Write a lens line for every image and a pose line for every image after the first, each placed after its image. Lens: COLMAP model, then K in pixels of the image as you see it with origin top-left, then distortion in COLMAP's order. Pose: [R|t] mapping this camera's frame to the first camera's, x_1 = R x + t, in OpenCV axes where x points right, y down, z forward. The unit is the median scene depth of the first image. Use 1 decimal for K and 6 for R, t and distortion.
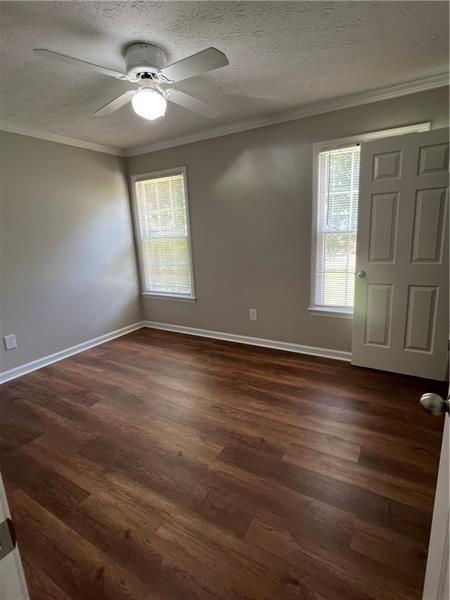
lens RADIAL K [[304.2, 0, 227.5], [0, 304.2, 299.1], [0, 0, 1]] dist [-0.005555, -0.001503]
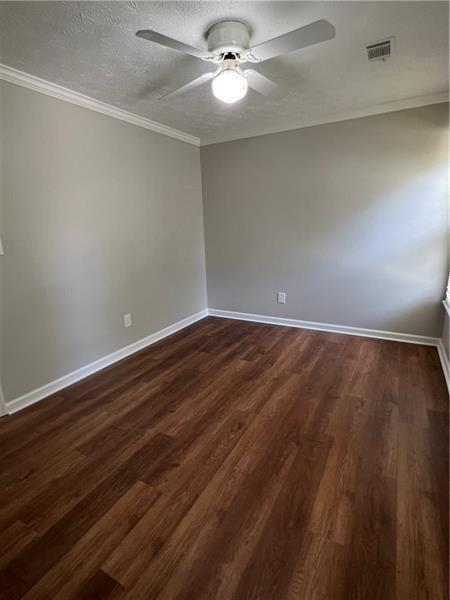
lens RADIAL K [[304.2, 0, 226.5], [0, 304.2, 298.8], [0, 0, 1]] dist [-0.005555, -0.001503]
pose [[0.024043, 0.284767, -0.958295, 0.644056], [-0.193203, 0.941825, 0.275025, -0.202662], [0.980864, 0.178533, 0.077662, 0.779016]]
